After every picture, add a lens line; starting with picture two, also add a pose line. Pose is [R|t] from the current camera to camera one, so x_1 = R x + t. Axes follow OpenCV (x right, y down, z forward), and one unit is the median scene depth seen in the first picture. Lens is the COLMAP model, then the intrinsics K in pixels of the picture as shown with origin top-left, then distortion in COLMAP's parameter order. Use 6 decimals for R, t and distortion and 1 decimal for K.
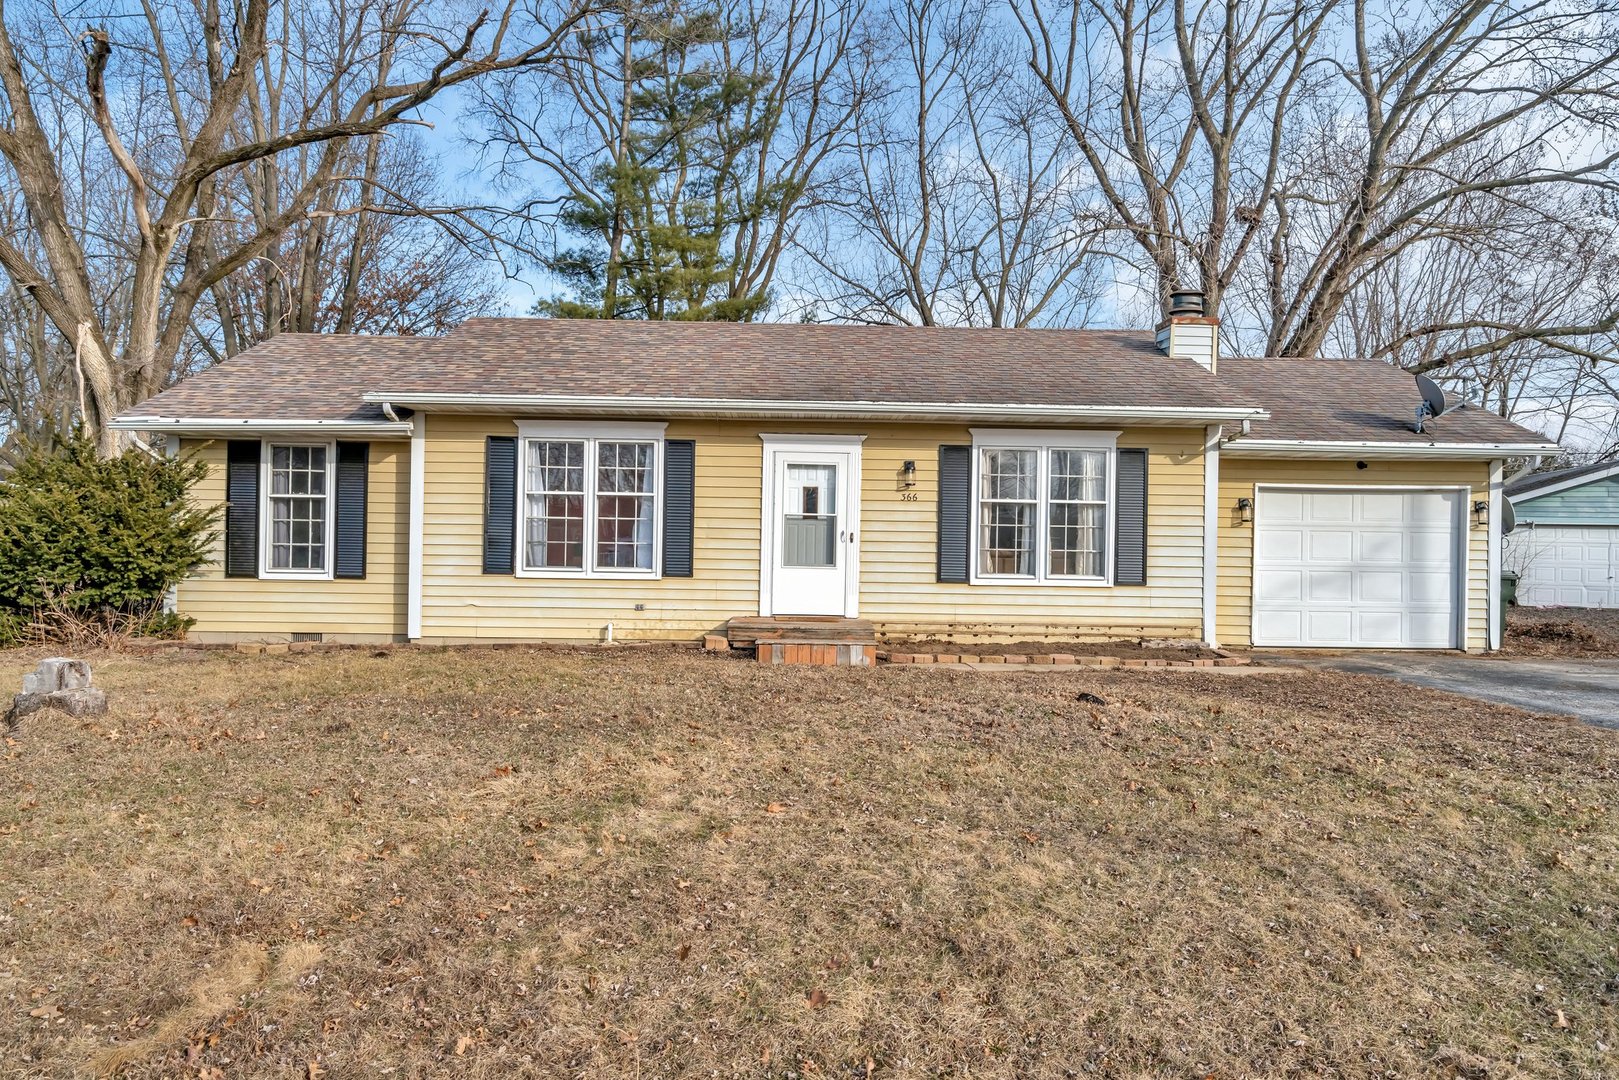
lens RADIAL K [[1131.9, 0, 809.5], [0, 1131.9, 543.7], [0, 0, 1]] dist [0.013391, 0.012226]
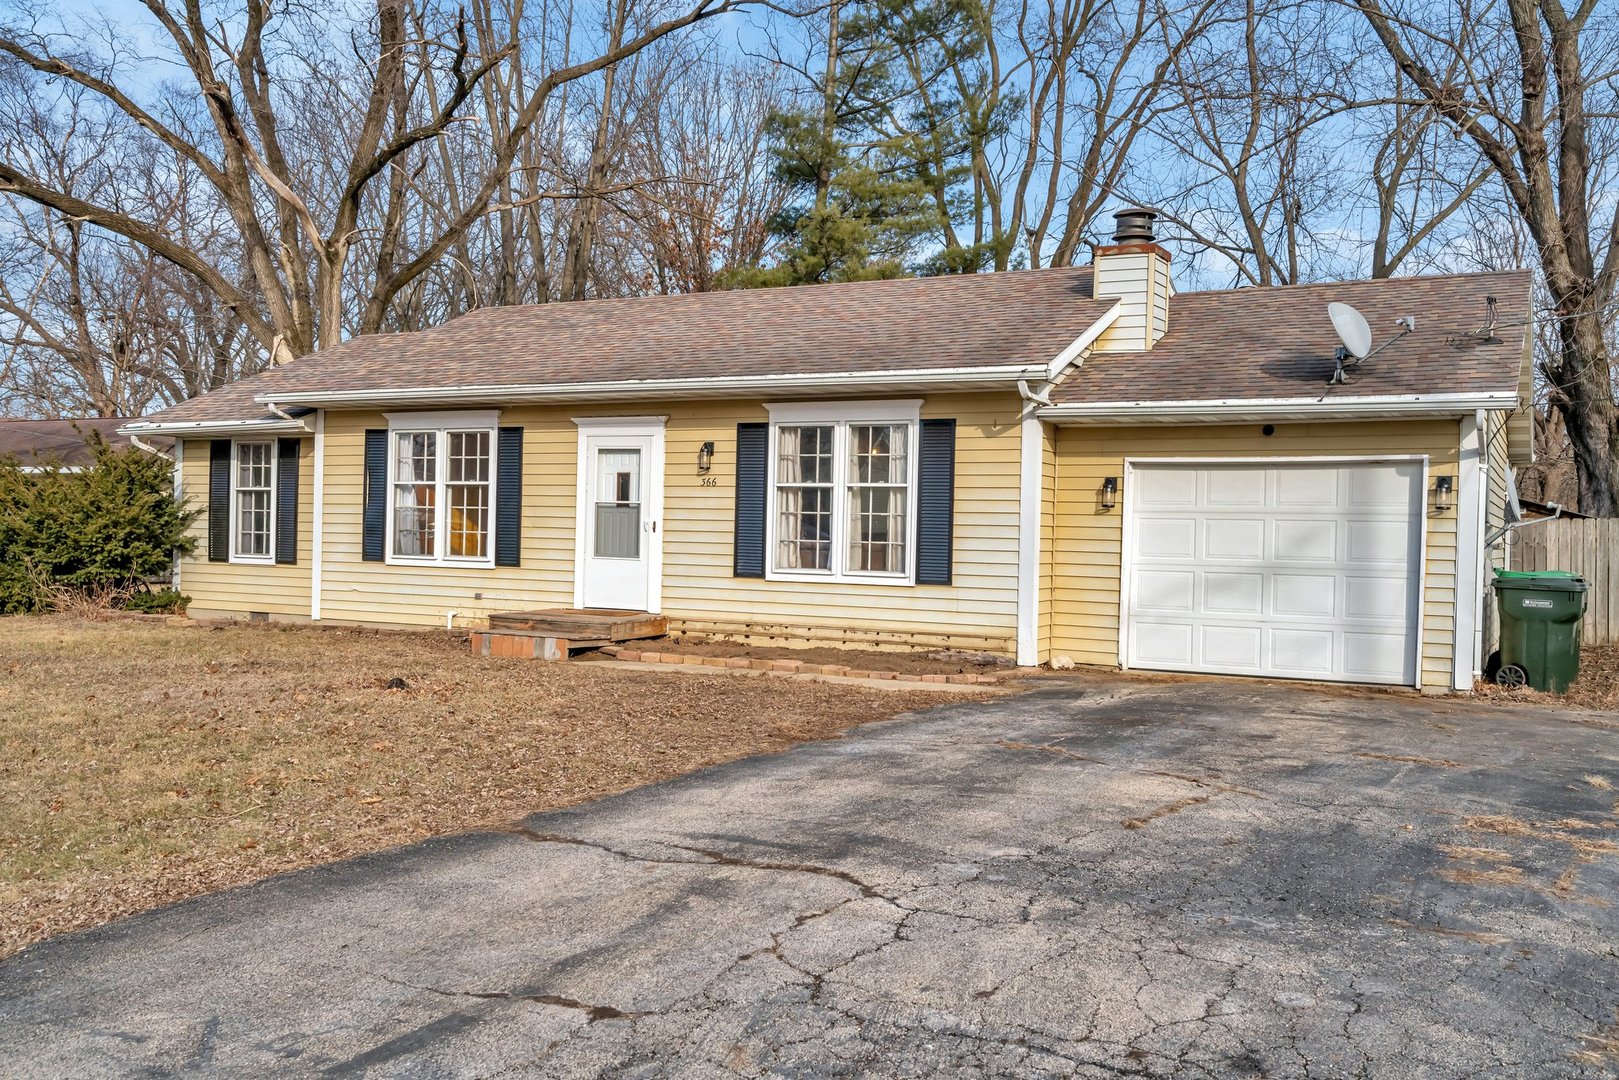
lens RADIAL K [[1462.5, 0, 810.1], [0, 1462.5, 547.1], [0, 0, 1]] dist [0.023810, -0.035110]
pose [[0.869029, 0.007751, -0.494700, 0.733711], [-0.008224, 0.999965, 0.001220, 0.008769], [0.494693, 0.003009, 0.869063, 0.024183]]
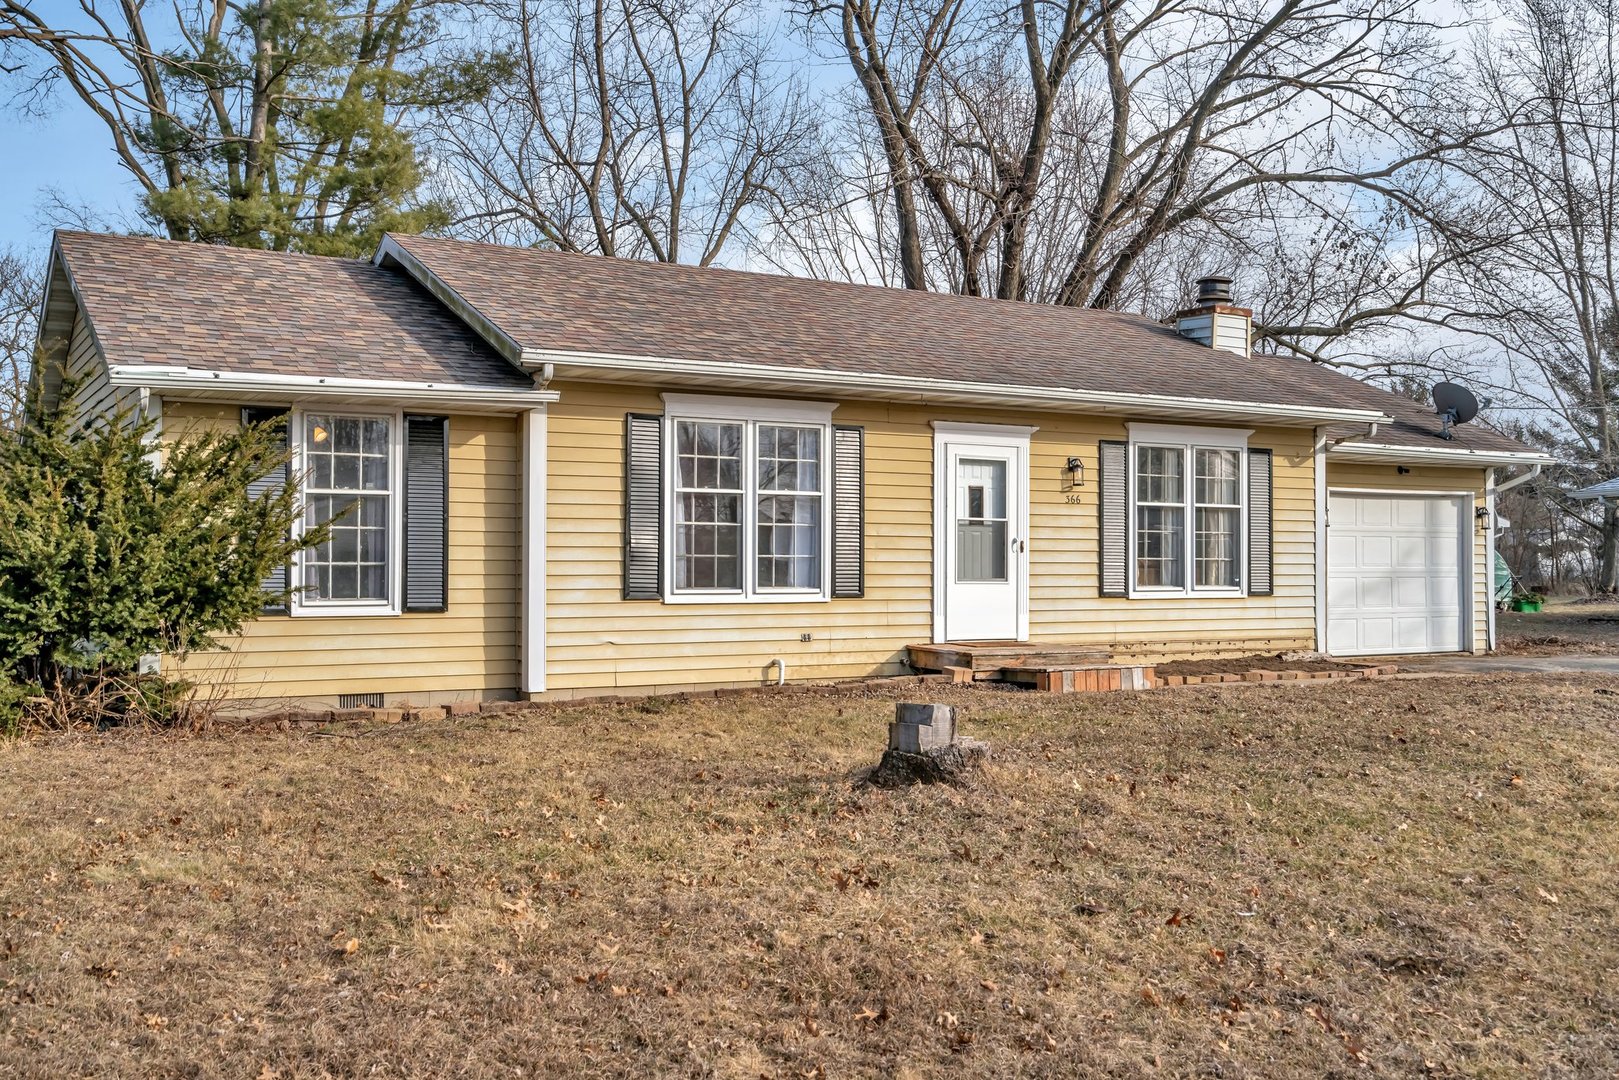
lens RADIAL K [[1565.3, 0, 816.7], [0, 1565.3, 530.4], [0, 0, 1]] dist [0.023082, 0.000000]
pose [[0.875433, -0.002607, 0.483333, -0.661083], [0.007749, 0.999933, -0.008642, -0.008580], [-0.483278, 0.011311, 0.875394, 0.044642]]
